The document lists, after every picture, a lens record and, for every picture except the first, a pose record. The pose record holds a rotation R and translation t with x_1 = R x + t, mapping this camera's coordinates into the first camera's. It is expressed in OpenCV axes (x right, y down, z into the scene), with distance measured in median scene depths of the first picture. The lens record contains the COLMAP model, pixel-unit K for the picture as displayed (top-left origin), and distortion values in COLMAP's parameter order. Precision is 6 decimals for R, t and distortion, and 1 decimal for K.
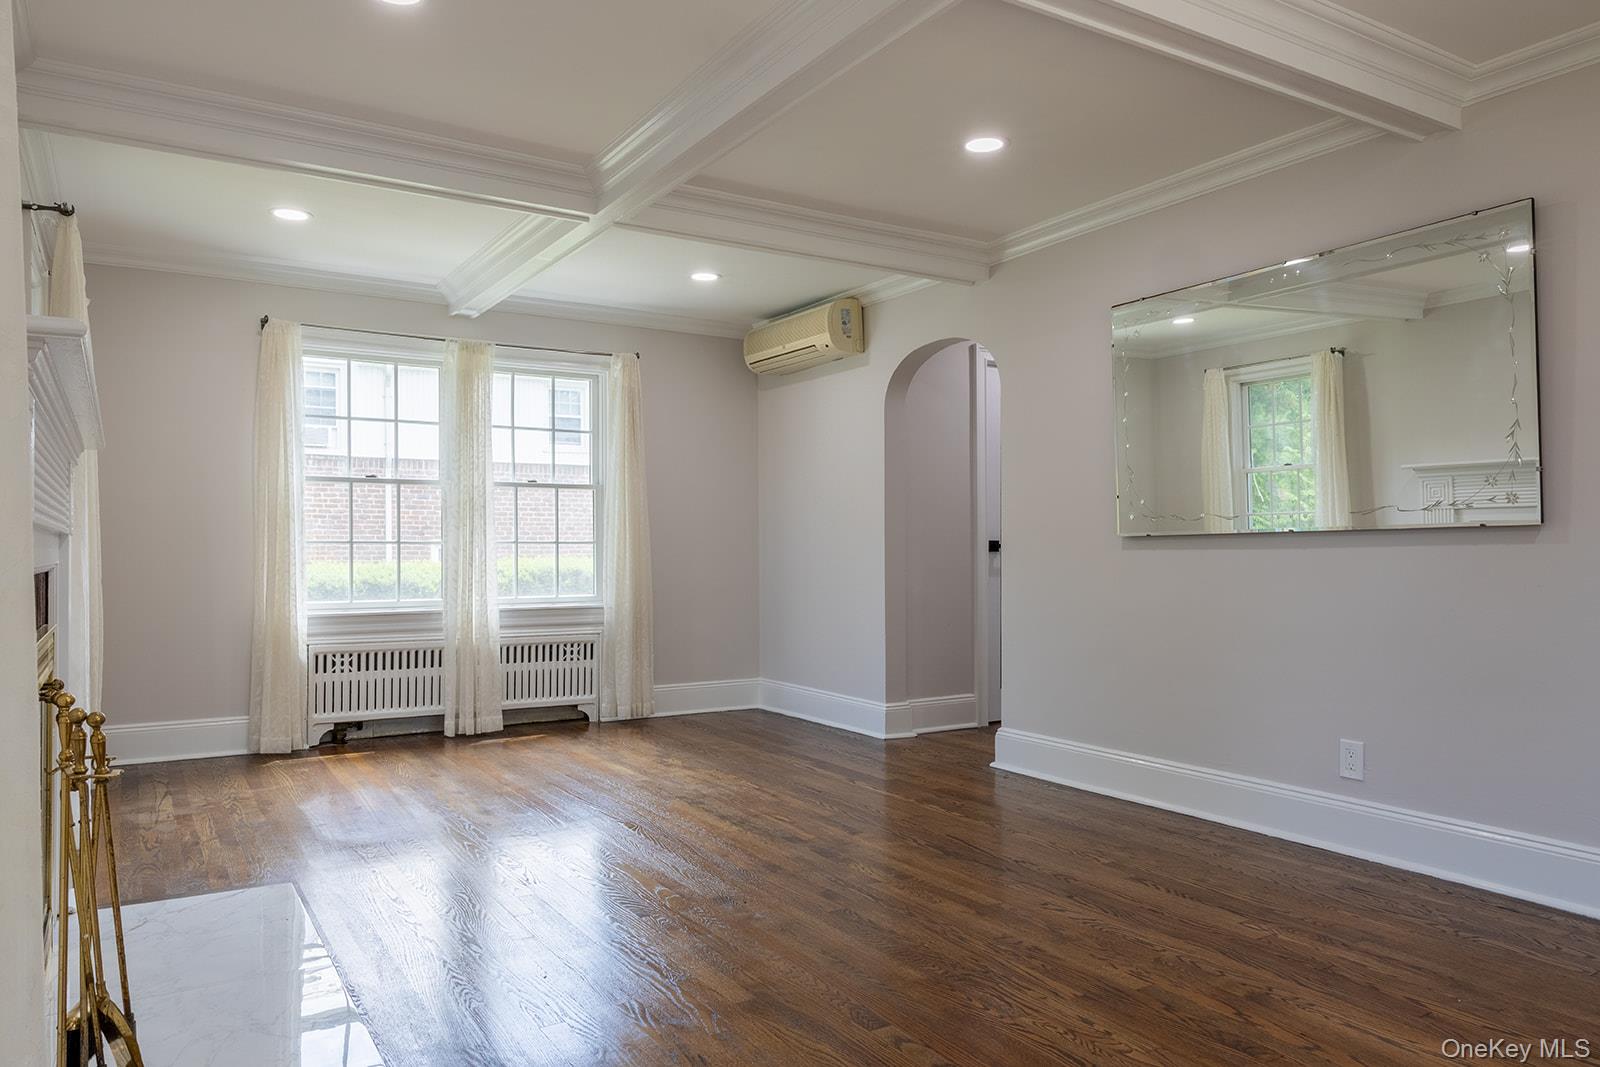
lens RADIAL K [[1056.6, 0, 796.2], [0, 1056.6, 502.3], [0, 0, 1]] dist [-0.003535, -0.000438]
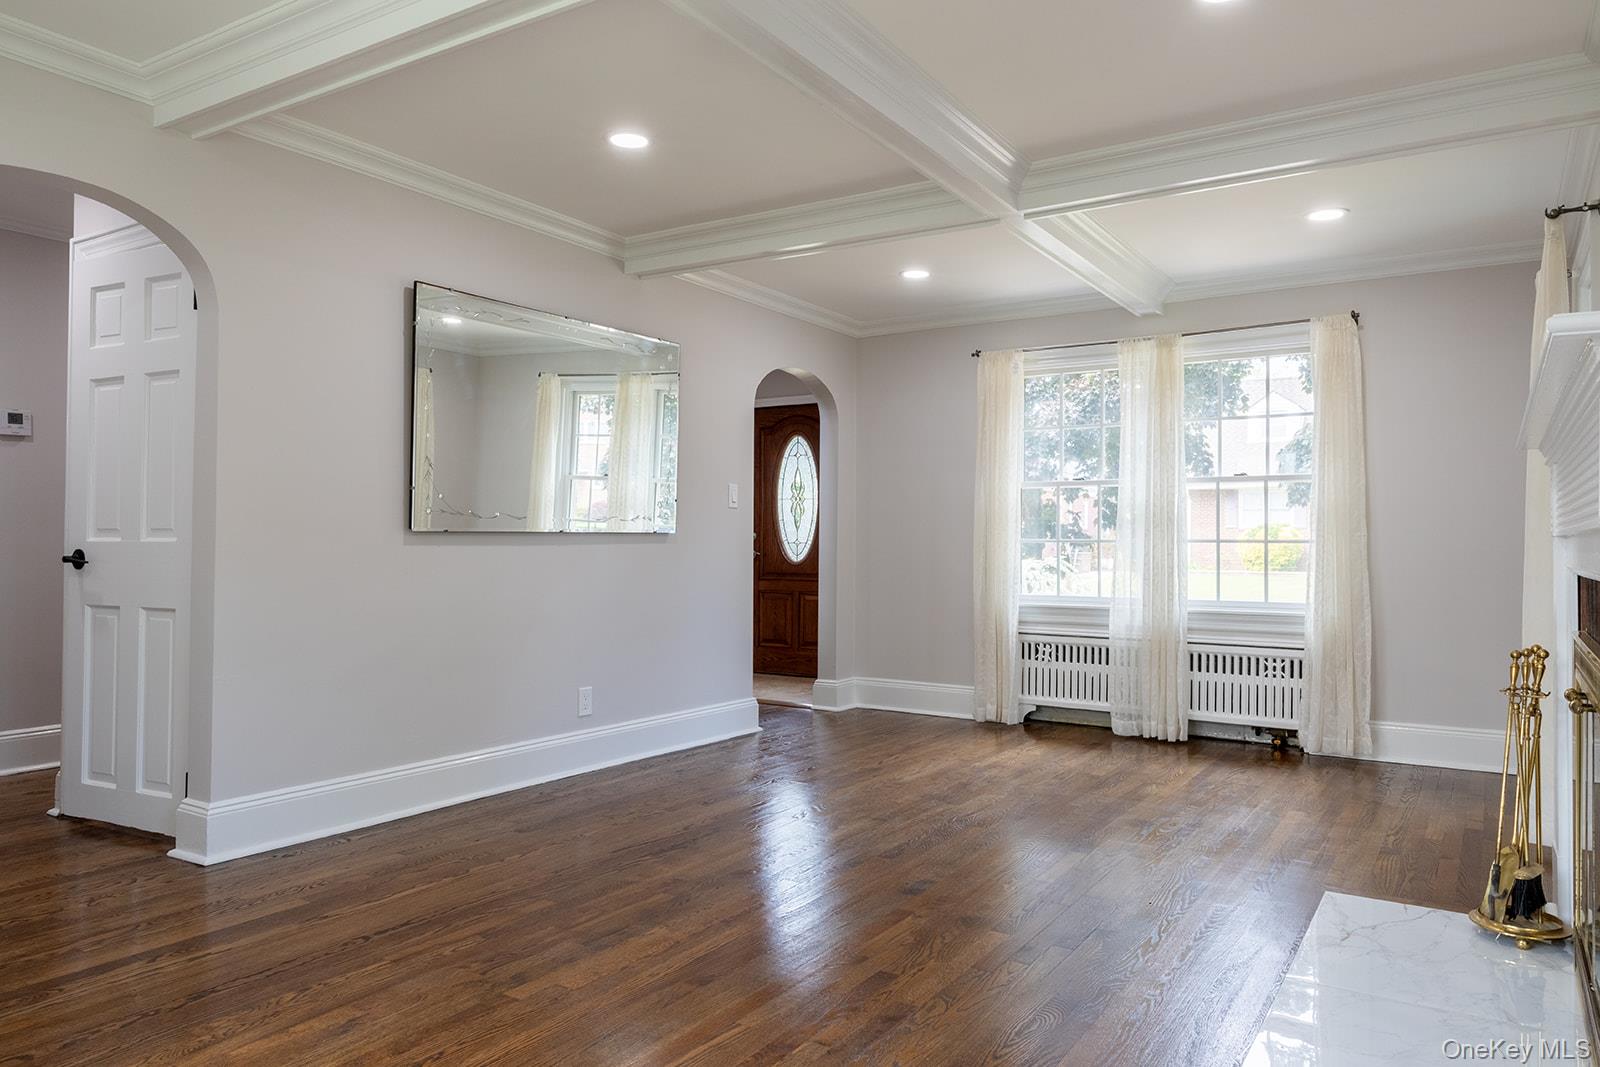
lens RADIAL K [[1101.5, 0, 800.0], [0, 1101.5, 533.5], [0, 0, 1]] dist [0.004633, 0.000404]
pose [[0.428306, -0.008055, -0.903598, 0.473225], [0.031637, 0.999481, 0.006086, 0.011482], [0.903080, -0.031194, 0.428338, 0.259482]]
